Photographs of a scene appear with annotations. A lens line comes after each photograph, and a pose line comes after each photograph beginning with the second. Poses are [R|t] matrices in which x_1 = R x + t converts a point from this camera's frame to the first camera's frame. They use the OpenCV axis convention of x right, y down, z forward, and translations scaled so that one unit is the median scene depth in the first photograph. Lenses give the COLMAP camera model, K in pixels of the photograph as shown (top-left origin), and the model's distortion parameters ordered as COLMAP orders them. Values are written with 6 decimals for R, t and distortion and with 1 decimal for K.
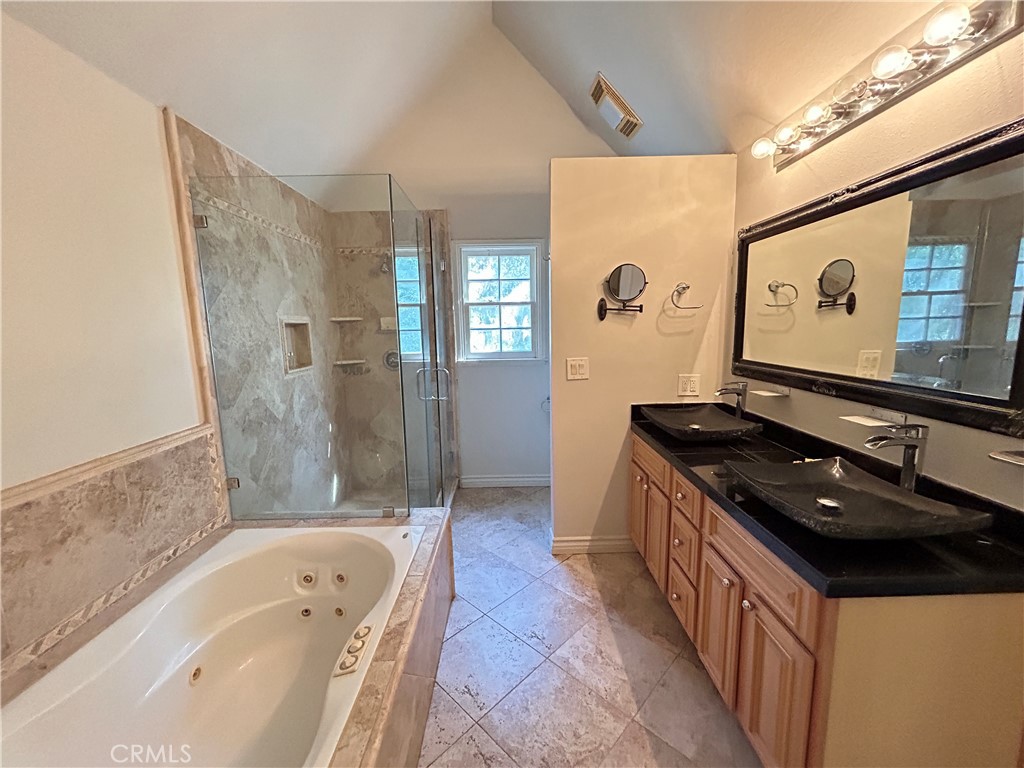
lens RADIAL K [[421.6, 0, 512.0], [0, 421.6, 384.0], [0, 0, 1]] dist [-0.001008, 0.000214]
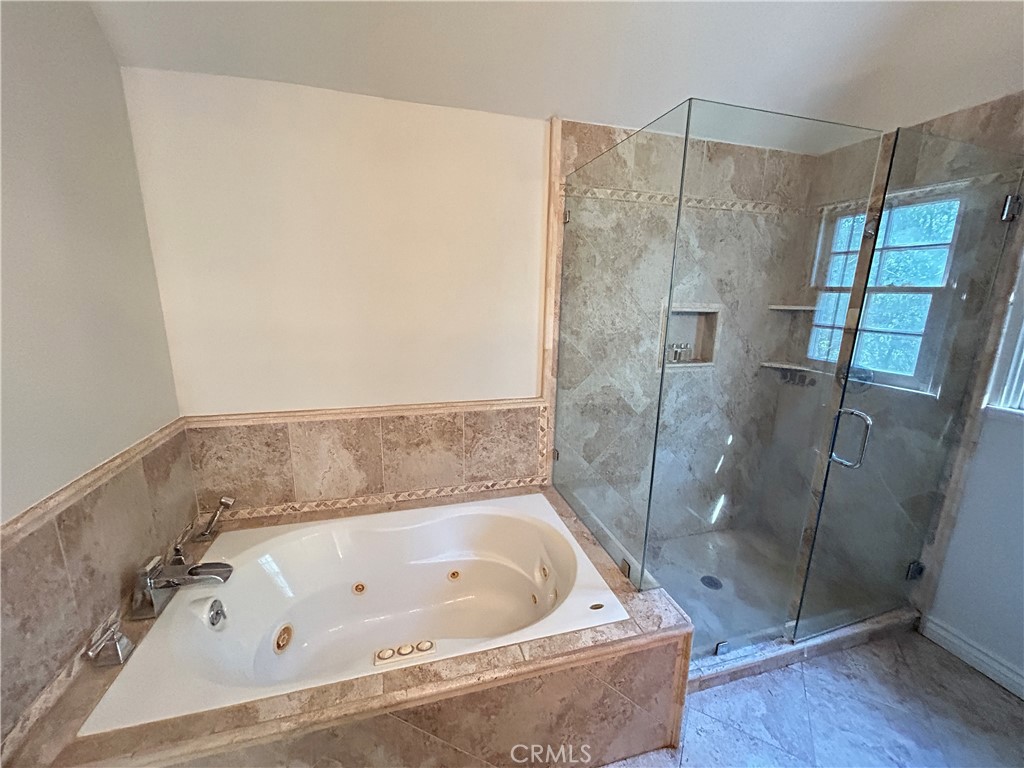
lens RADIAL K [[412.8, 0, 512.0], [0, 412.8, 384.0], [0, 0, 1]] dist [-0.002732, 0.000215]
pose [[0.250289, 0.234545, -0.939332, 0.304724], [-0.158498, 0.967049, 0.199234, -0.150357], [0.955109, 0.099016, 0.279217, 0.576937]]
